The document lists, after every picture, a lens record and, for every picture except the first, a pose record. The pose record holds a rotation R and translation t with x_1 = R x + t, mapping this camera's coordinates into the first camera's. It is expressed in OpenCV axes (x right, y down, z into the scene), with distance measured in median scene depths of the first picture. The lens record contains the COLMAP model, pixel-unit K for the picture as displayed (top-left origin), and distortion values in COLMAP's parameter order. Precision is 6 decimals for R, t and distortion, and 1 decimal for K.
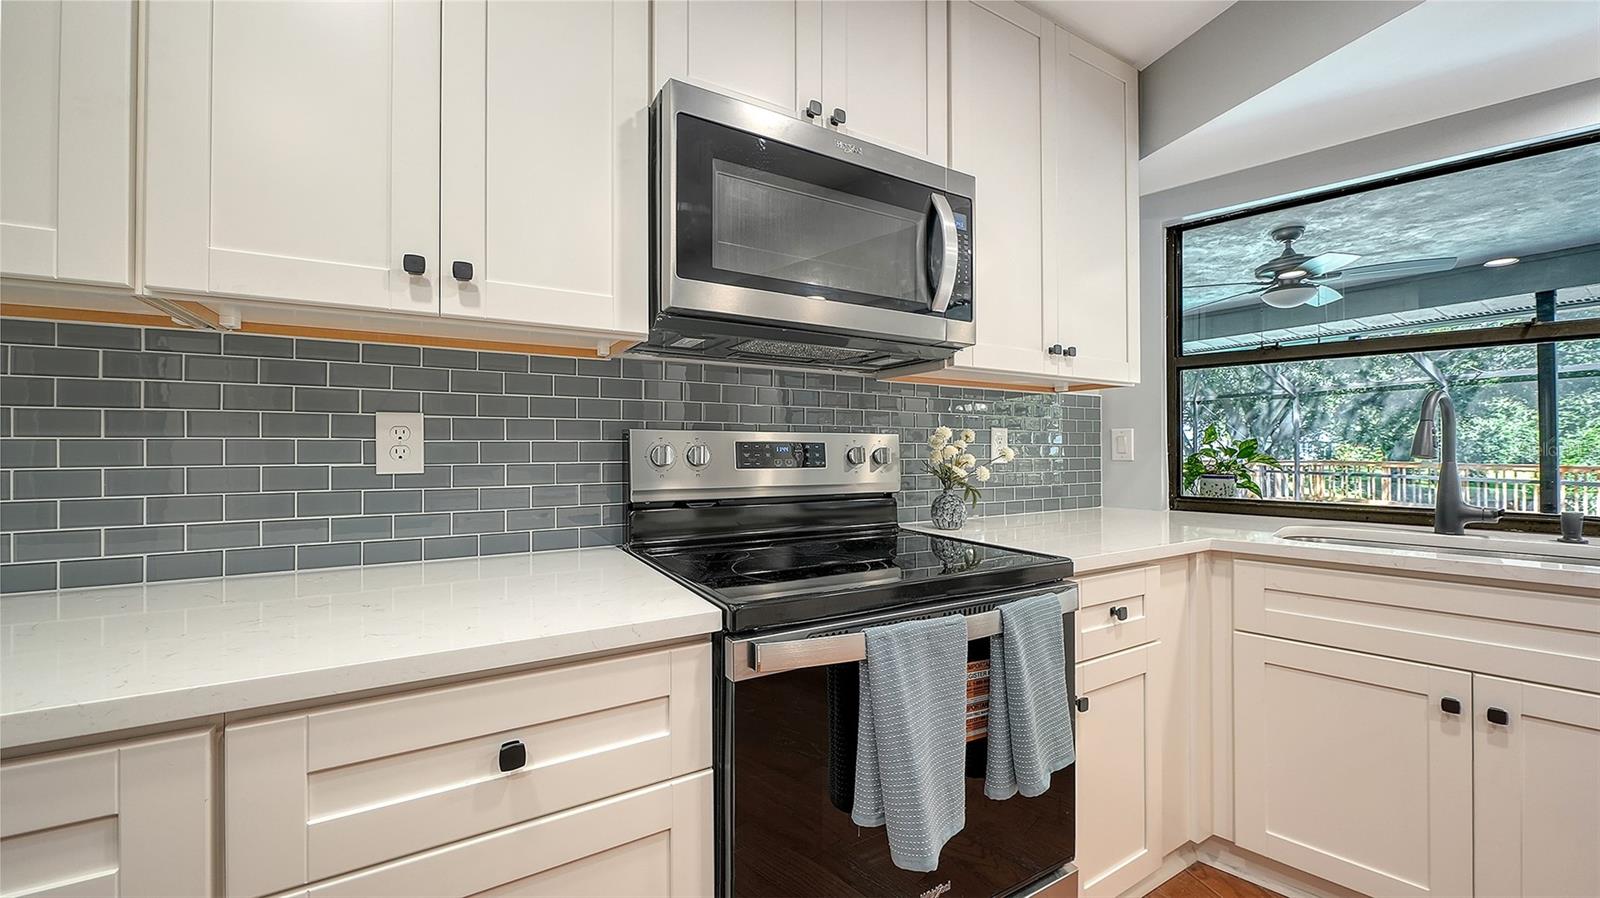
lens RADIAL K [[574.2, 0, 798.6], [0, 574.2, 442.5], [0, 0, 1]] dist [0.000469, 0.000014]
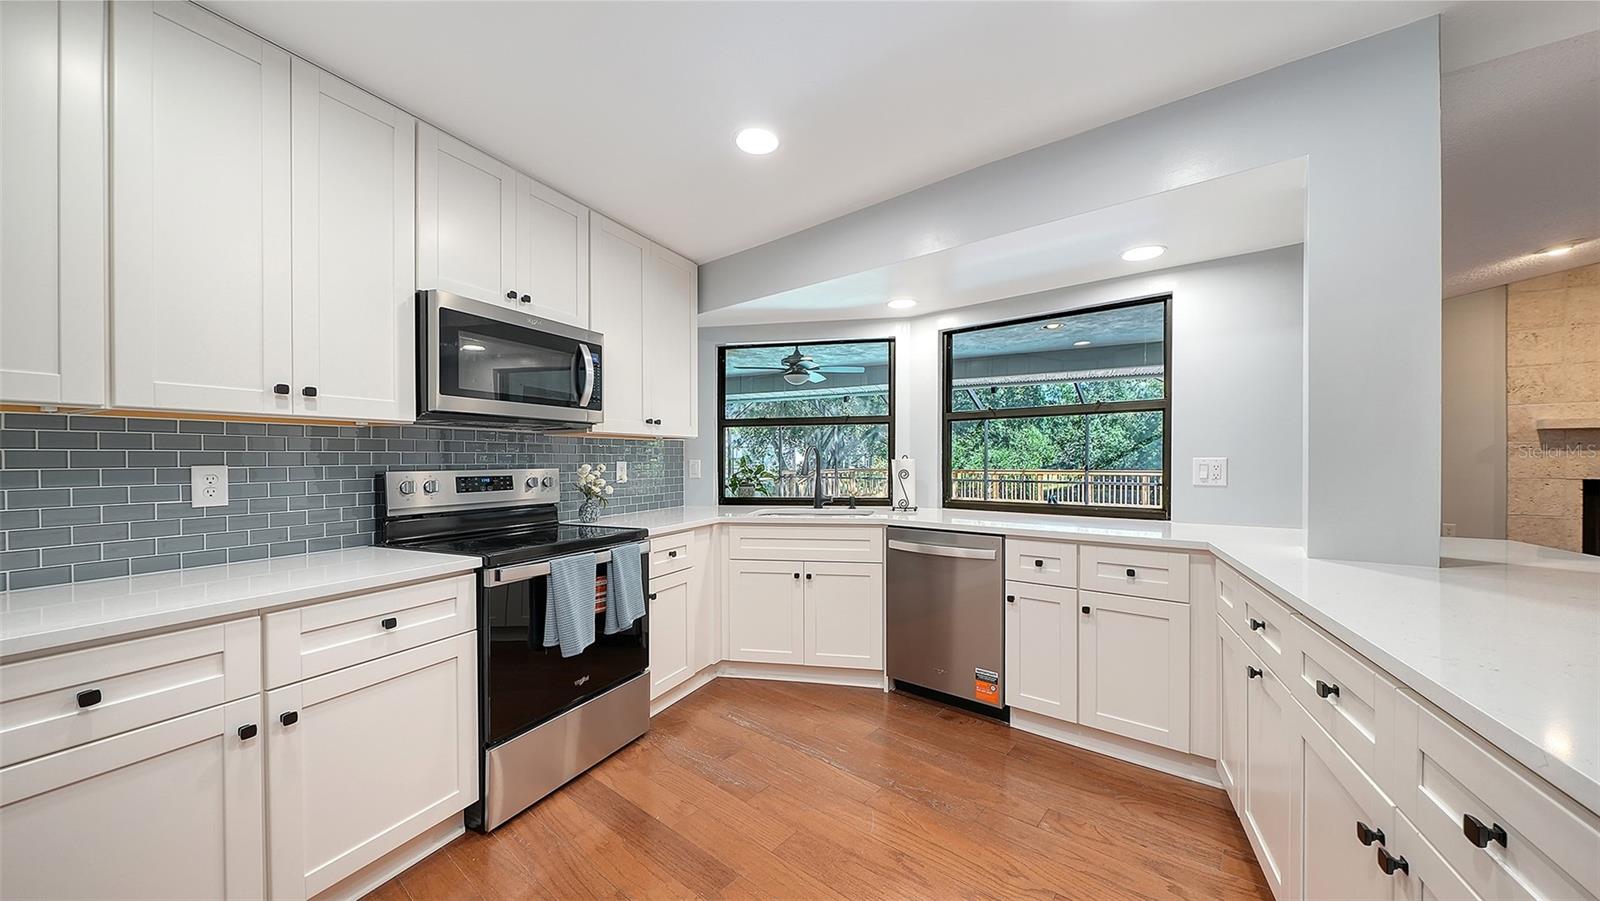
lens RADIAL K [[553.3, 0, 802.1], [0, 553.3, 452.5], [0, 0, 1]] dist [-0.001468, -0.000106]
pose [[0.817124, -0.000108, 0.576462, -0.223404], [0.002688, 0.999990, -0.003623, -0.066879], [-0.576455, 0.004510, 0.817116, -0.931012]]
